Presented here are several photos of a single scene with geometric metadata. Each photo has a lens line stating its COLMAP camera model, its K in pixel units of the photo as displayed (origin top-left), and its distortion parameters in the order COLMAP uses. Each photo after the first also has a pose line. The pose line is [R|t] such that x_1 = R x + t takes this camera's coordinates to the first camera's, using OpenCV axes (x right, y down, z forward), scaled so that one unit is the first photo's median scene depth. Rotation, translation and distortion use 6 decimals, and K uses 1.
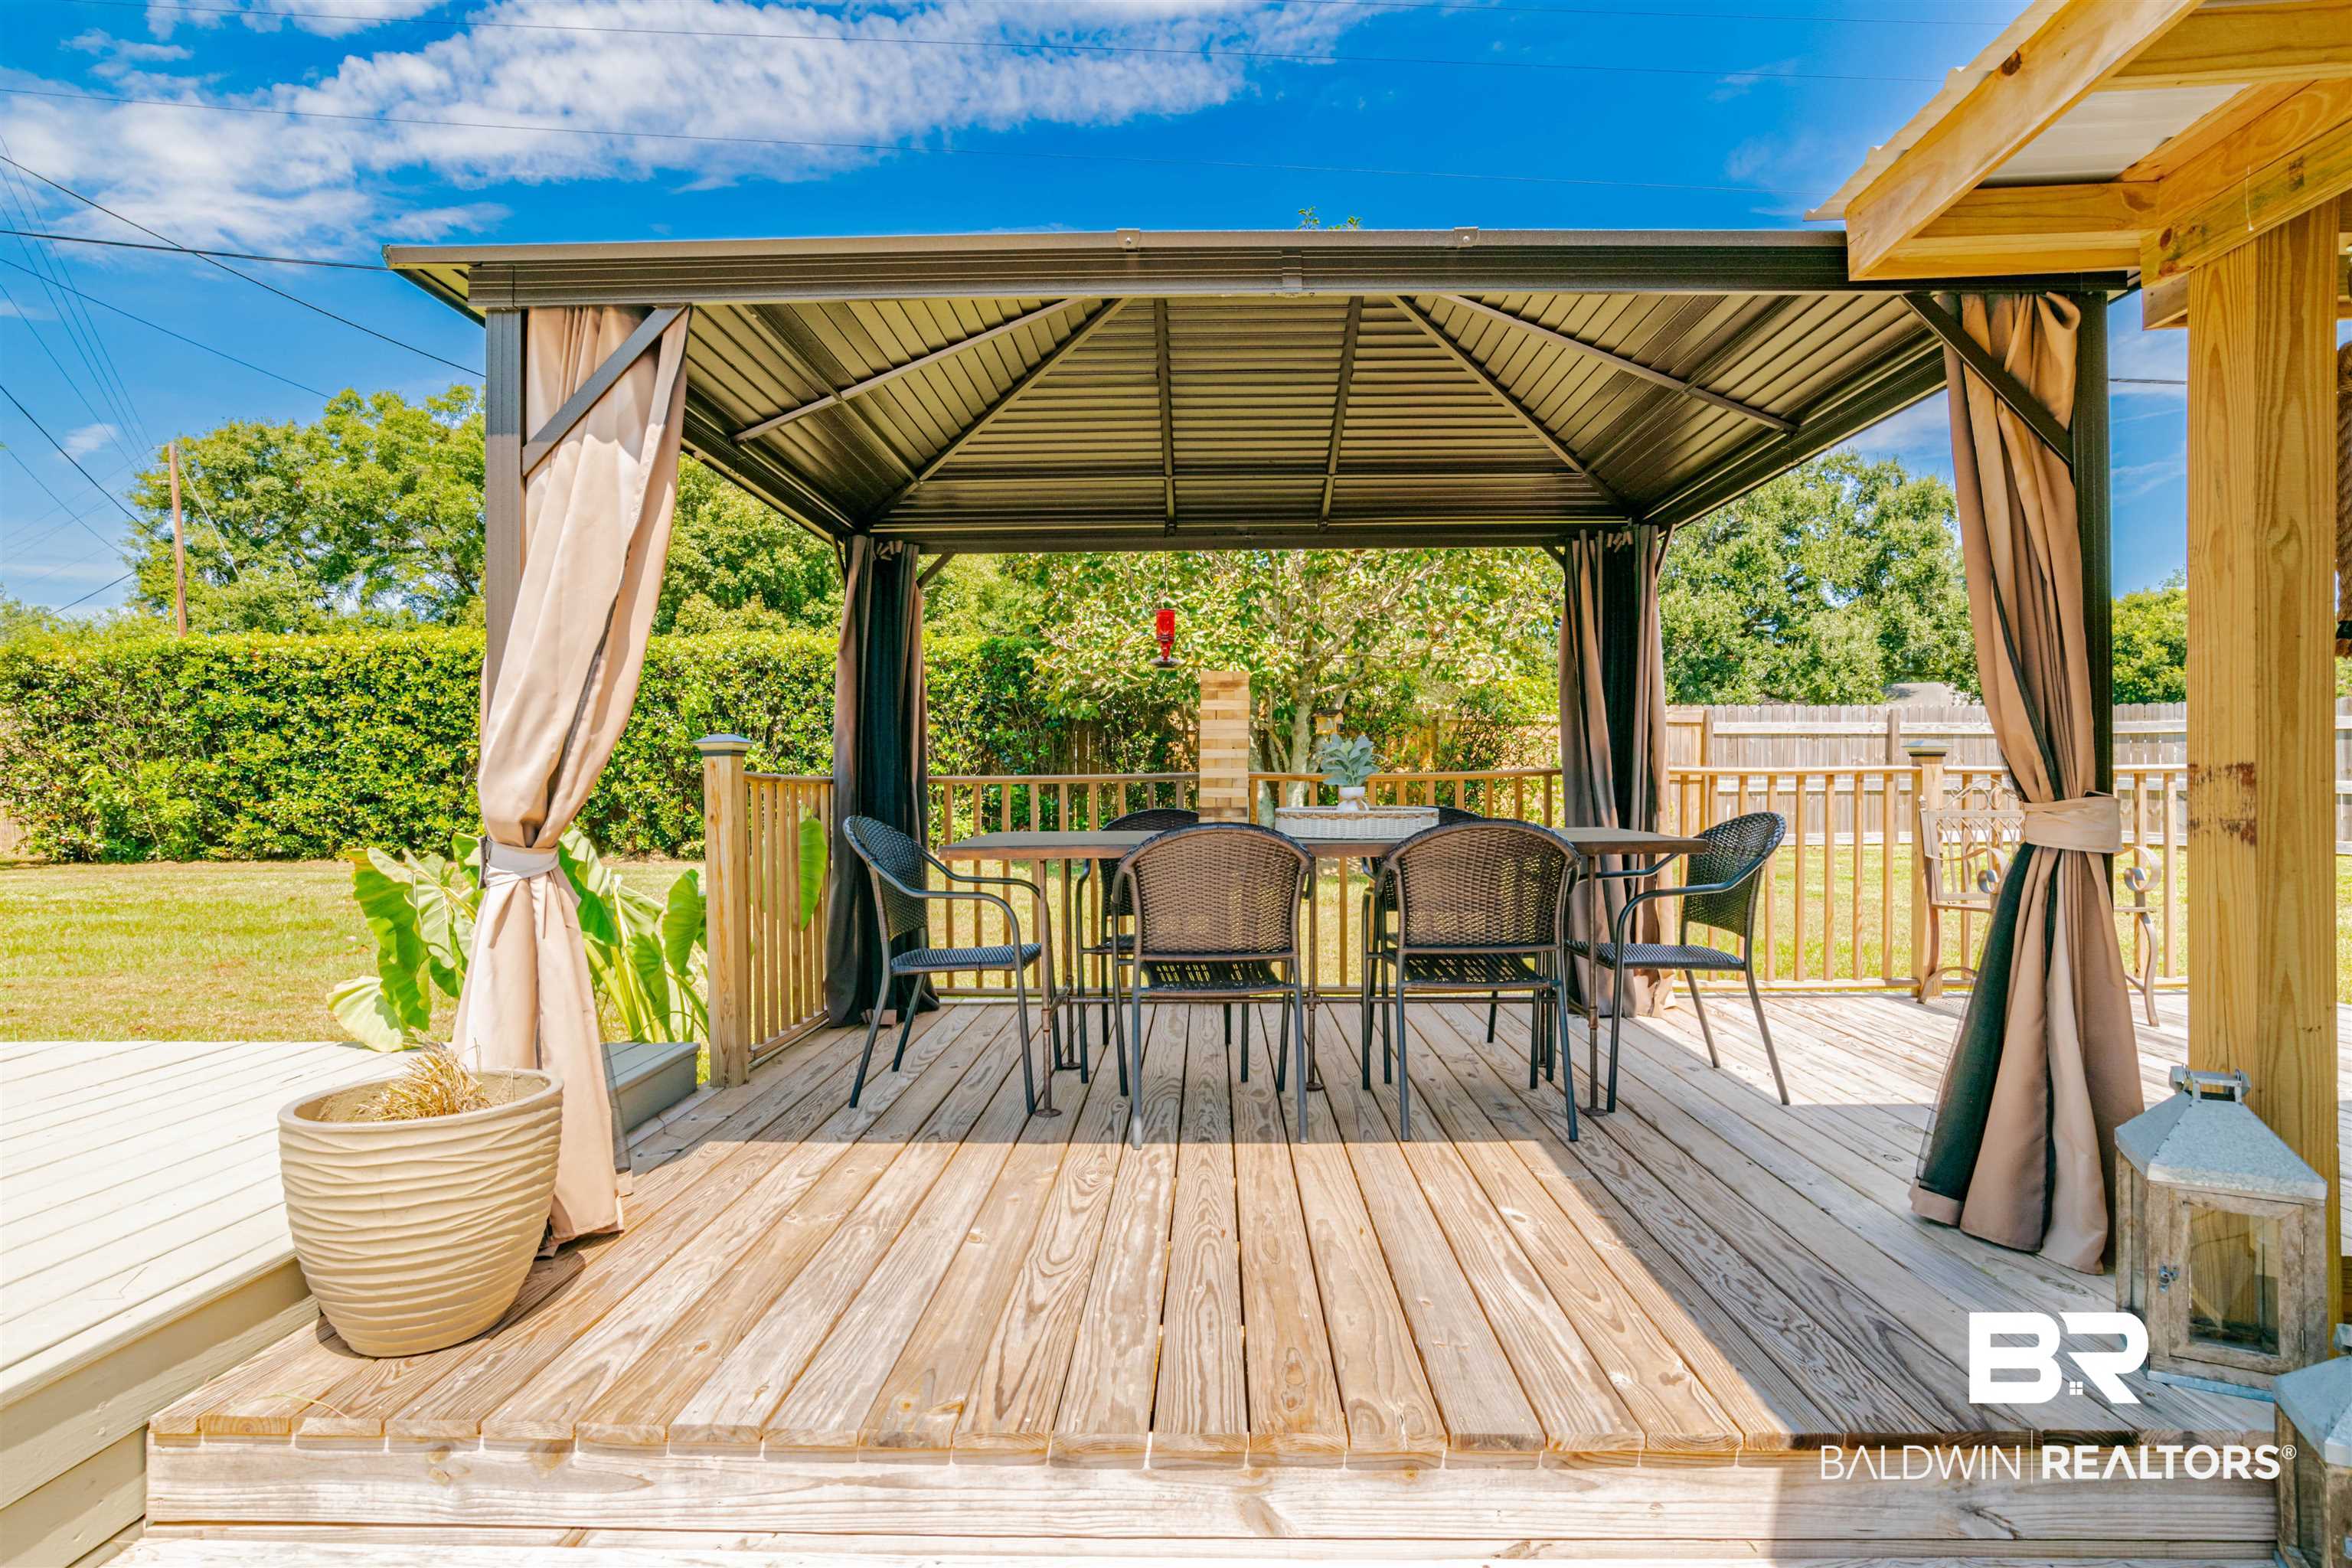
lens RADIAL K [[1199.1, 0, 1177.5], [0, 1199.1, 775.9], [0, 0, 1]] dist [-0.049396, 0.019091]
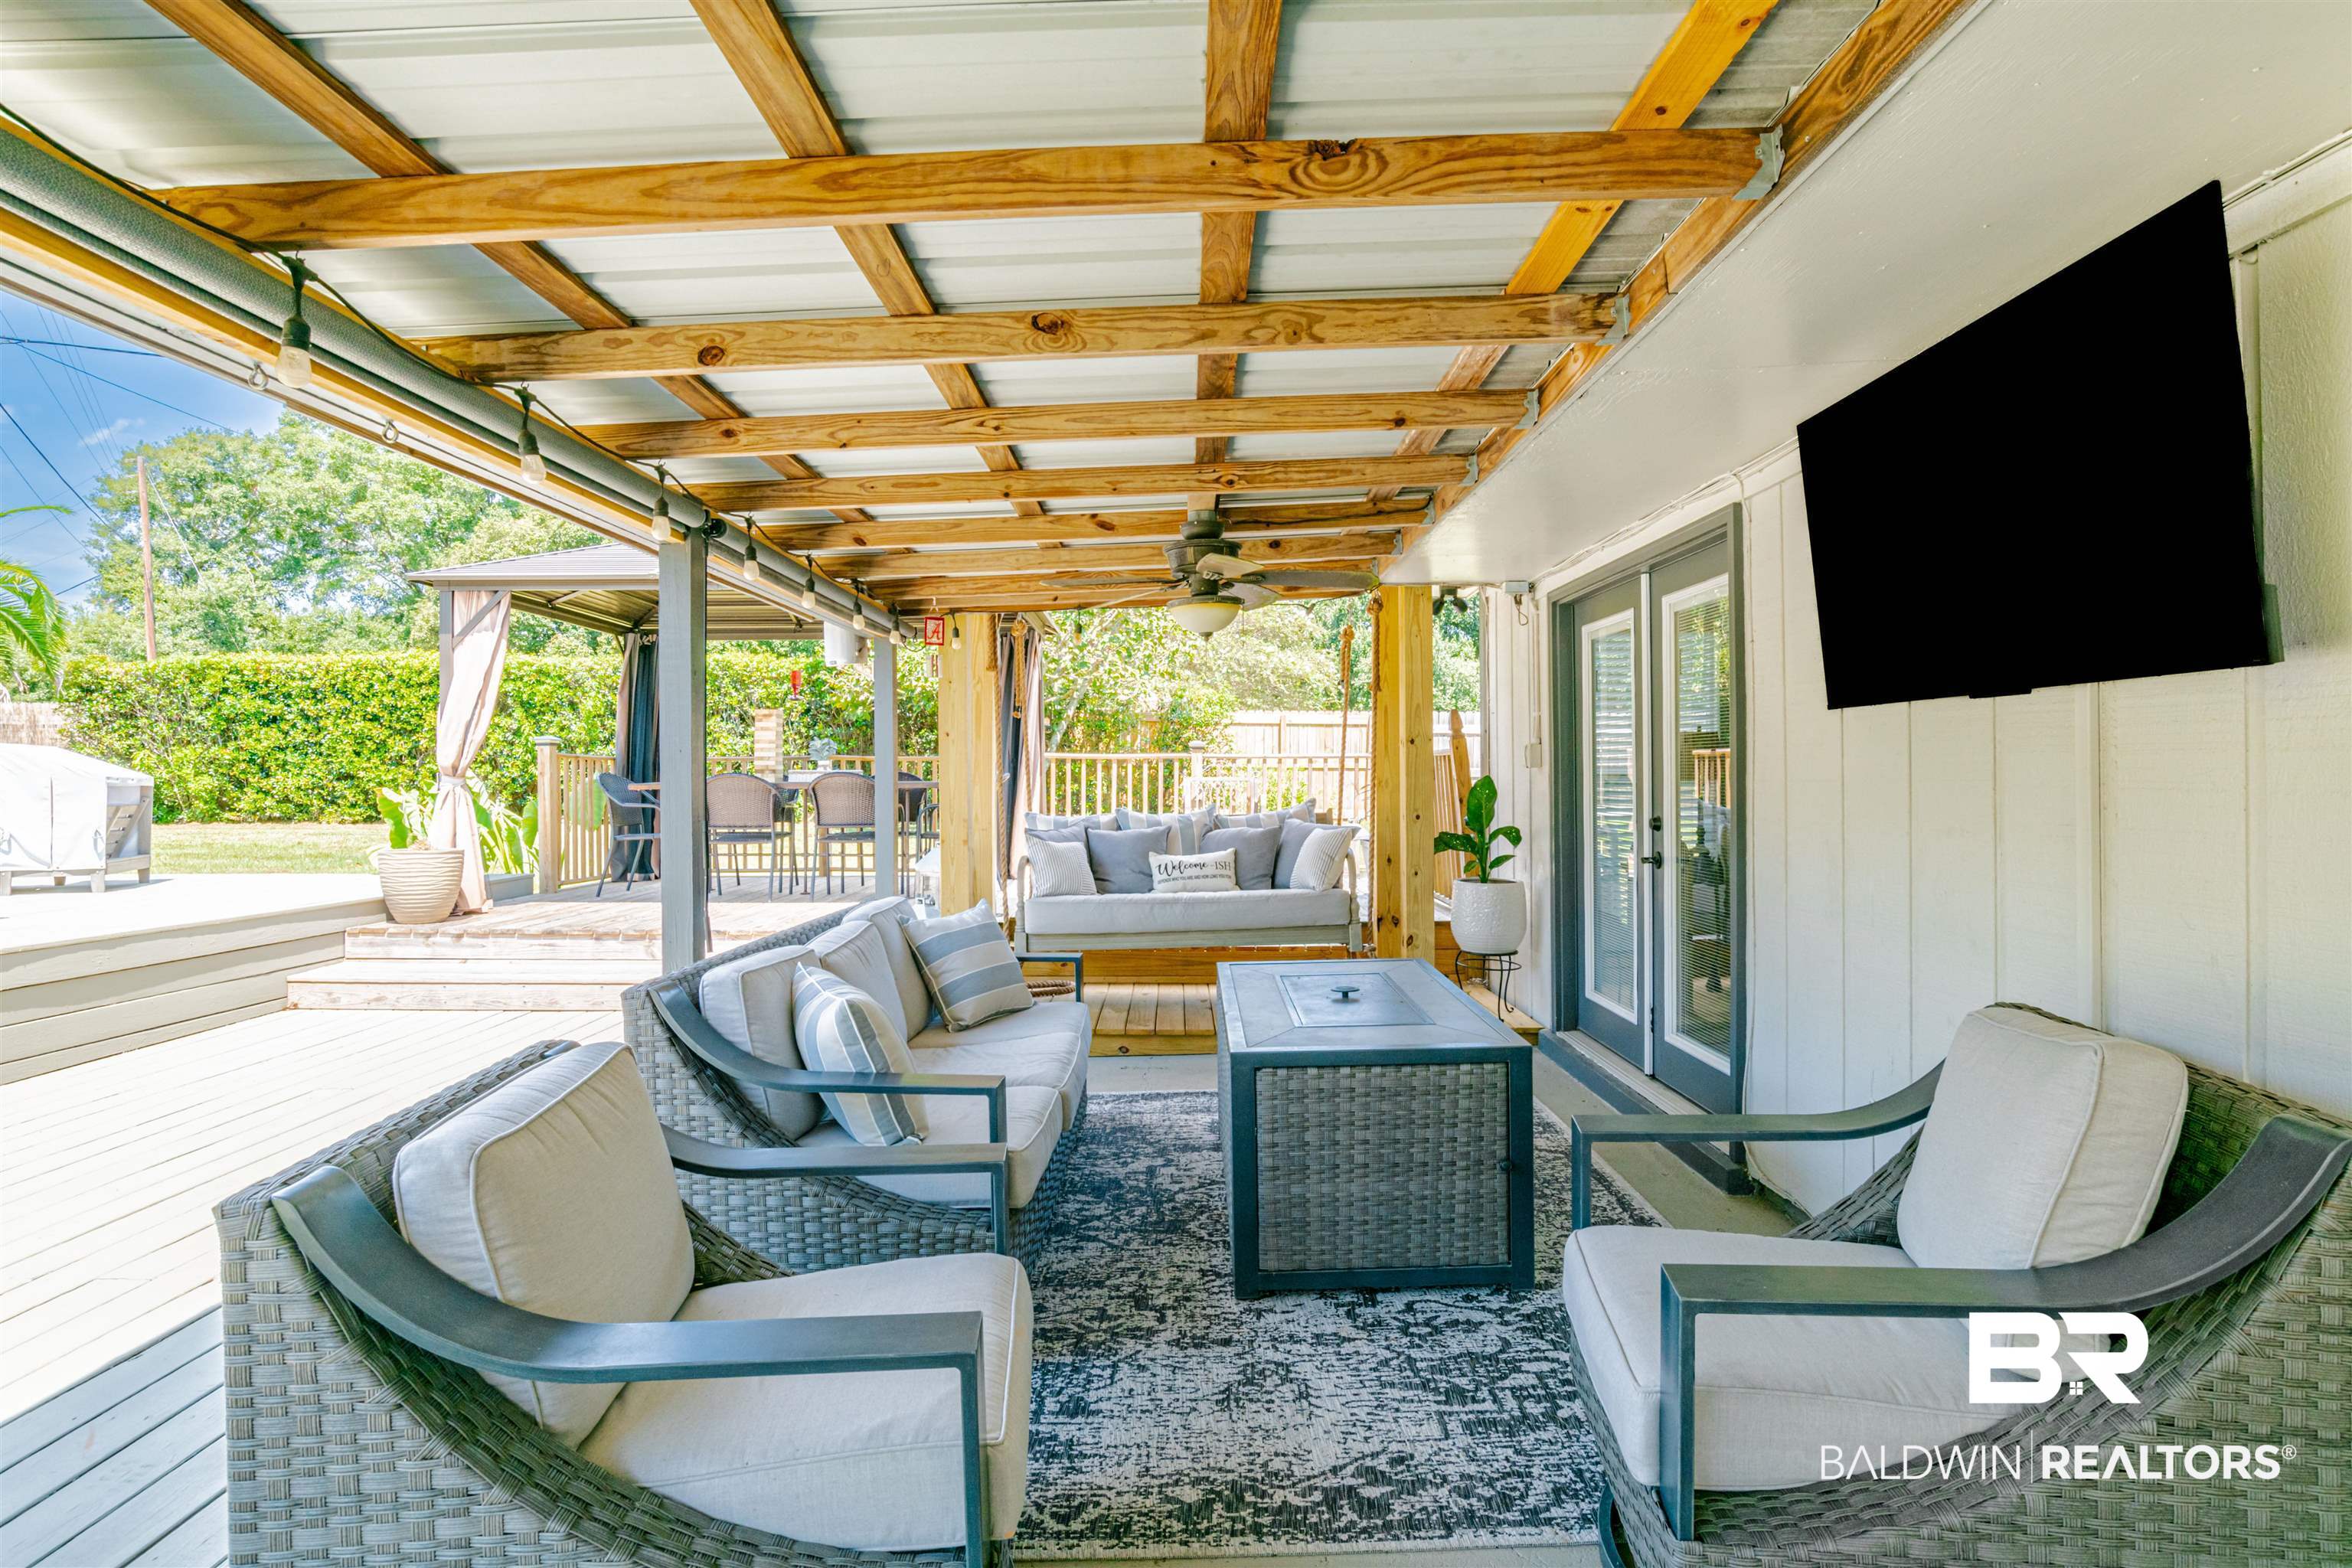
lens RADIAL K [[1199.1, 0, 1167.8], [0, 1199.1, 776.9], [0, 0, 1]] dist [-0.049396, 0.019091]
pose [[0.999570, 0.004901, 0.028910, 0.210946], [-0.005098, 0.999964, 0.006747, 0.005884], [-0.028876, -0.006892, 0.999559, -0.367495]]
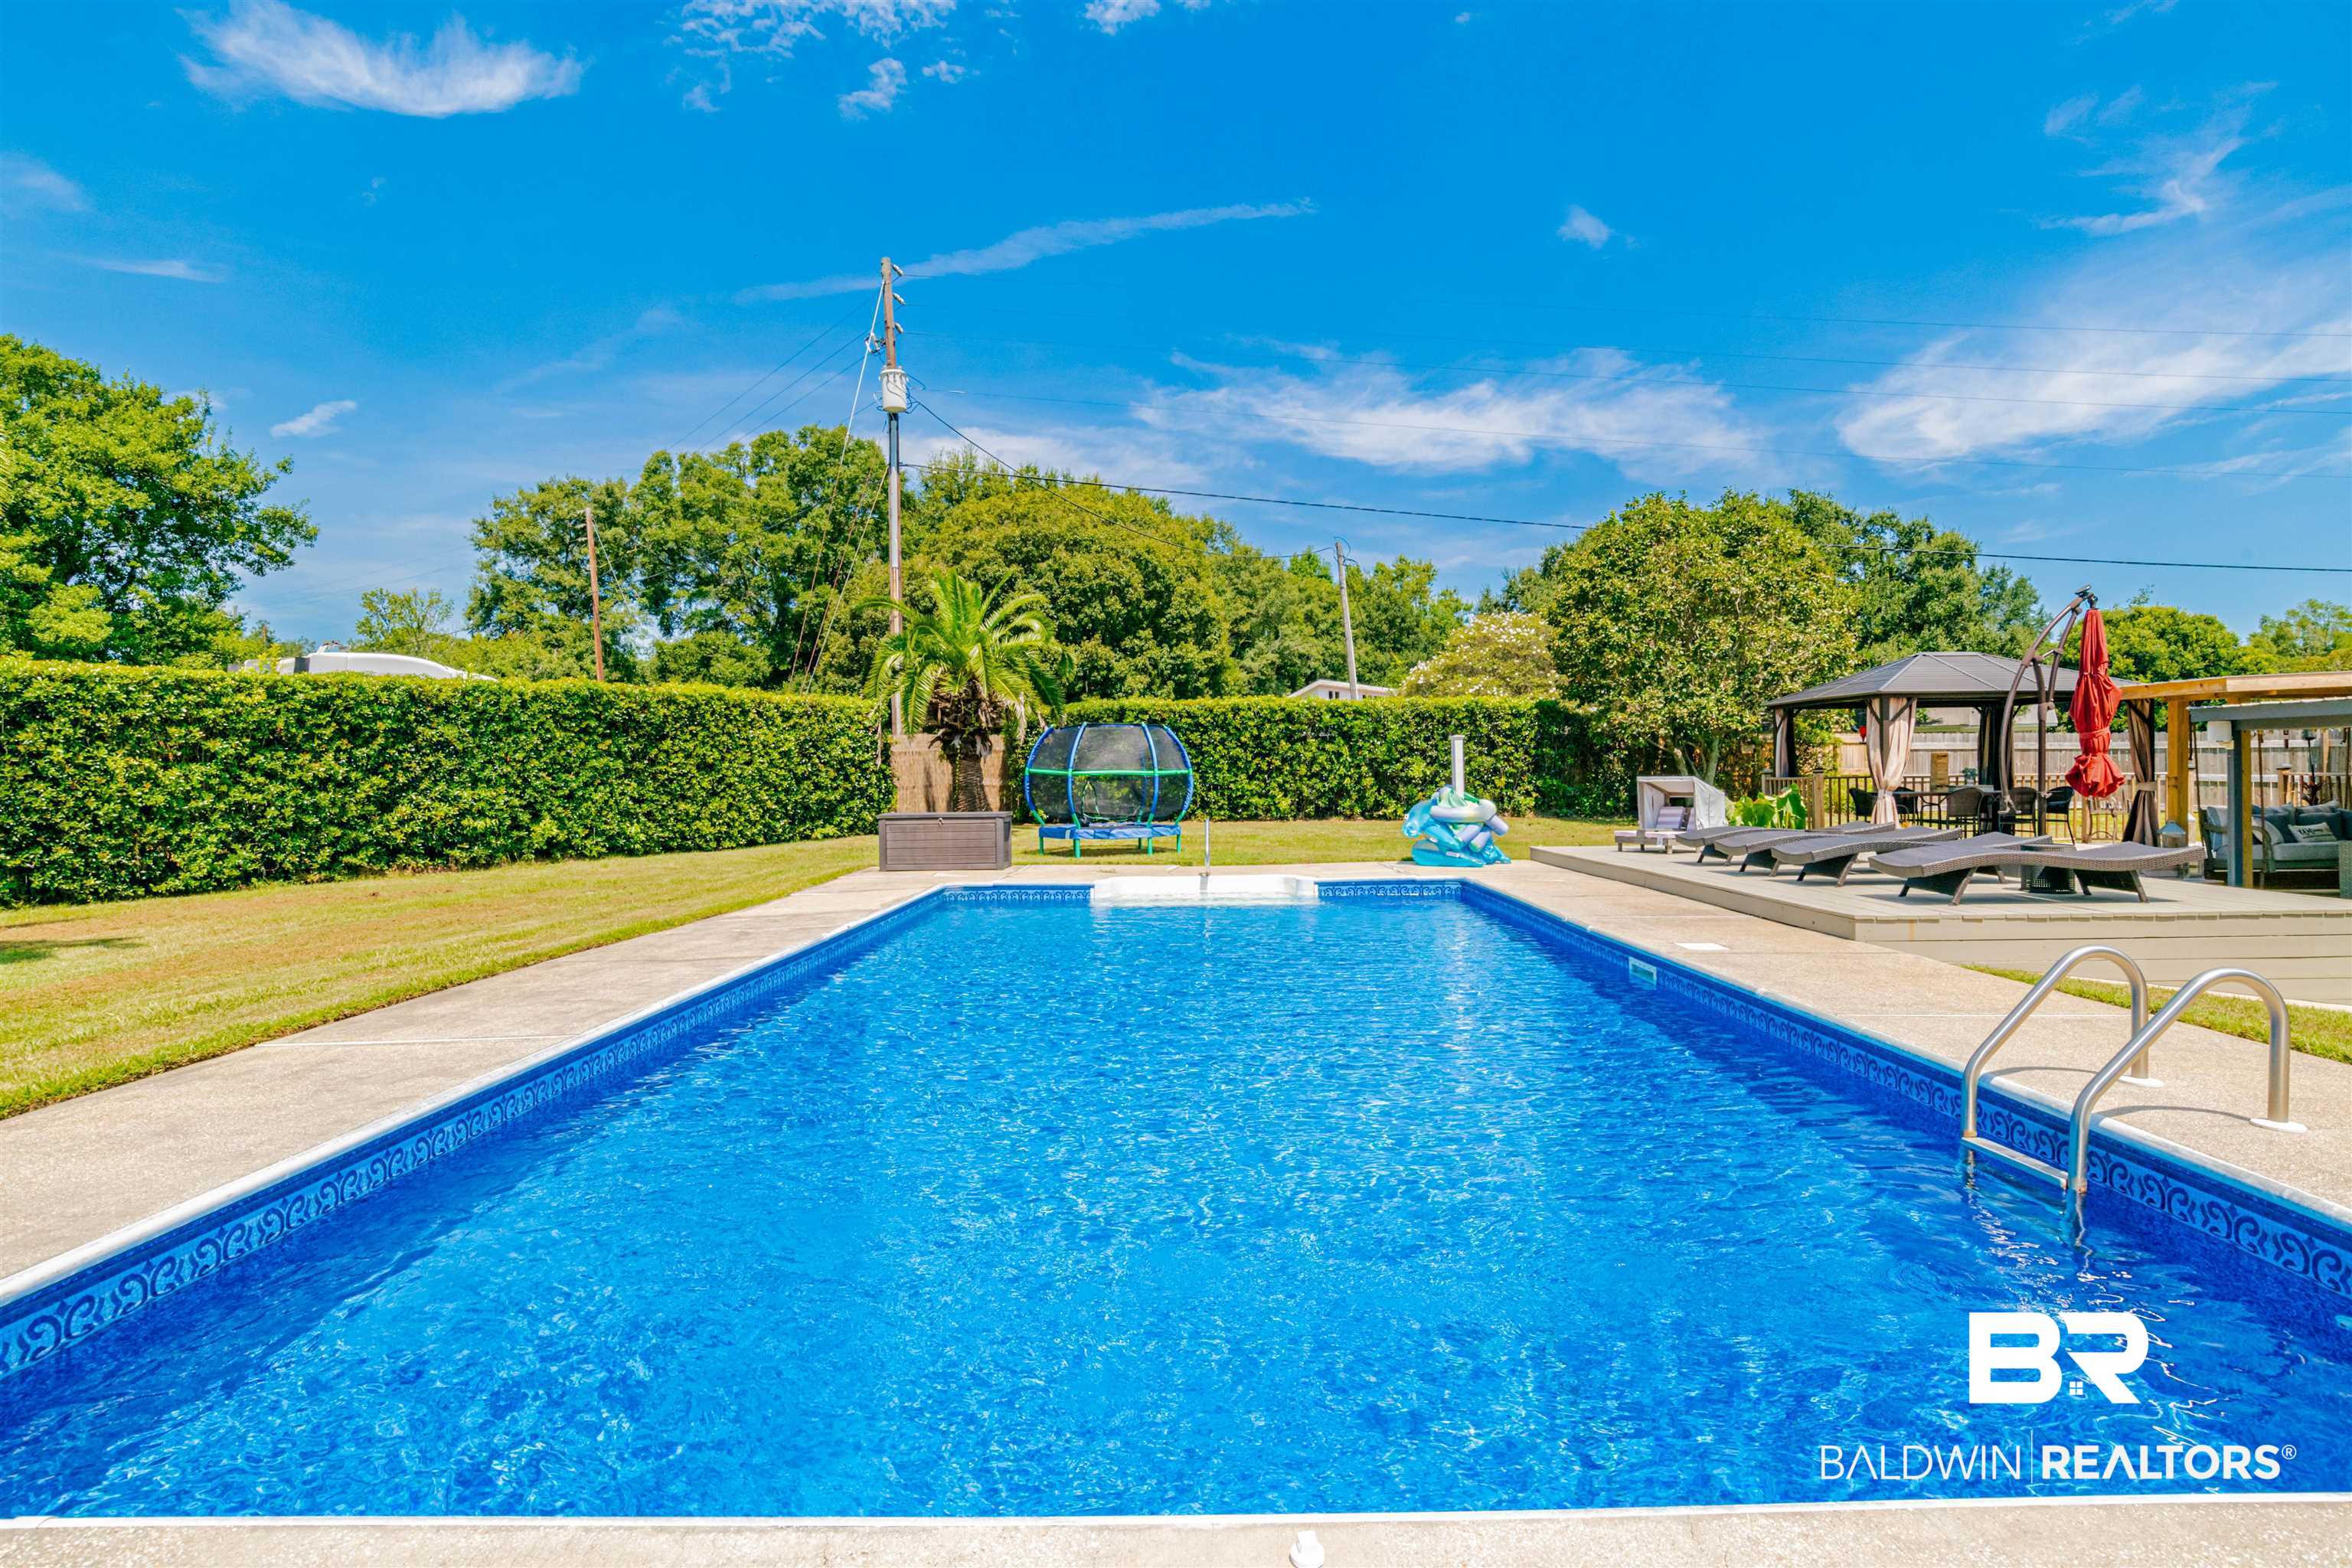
lens RADIAL K [[1199.1, 0, 1177.0], [0, 1199.1, 791.8], [0, 0, 1]] dist [-0.049396, 0.019091]
pose [[0.999752, -0.004106, 0.021872, -0.791160], [0.003640, 0.999766, 0.021301, -0.014509], [-0.021954, -0.021216, 0.999534, -0.889292]]
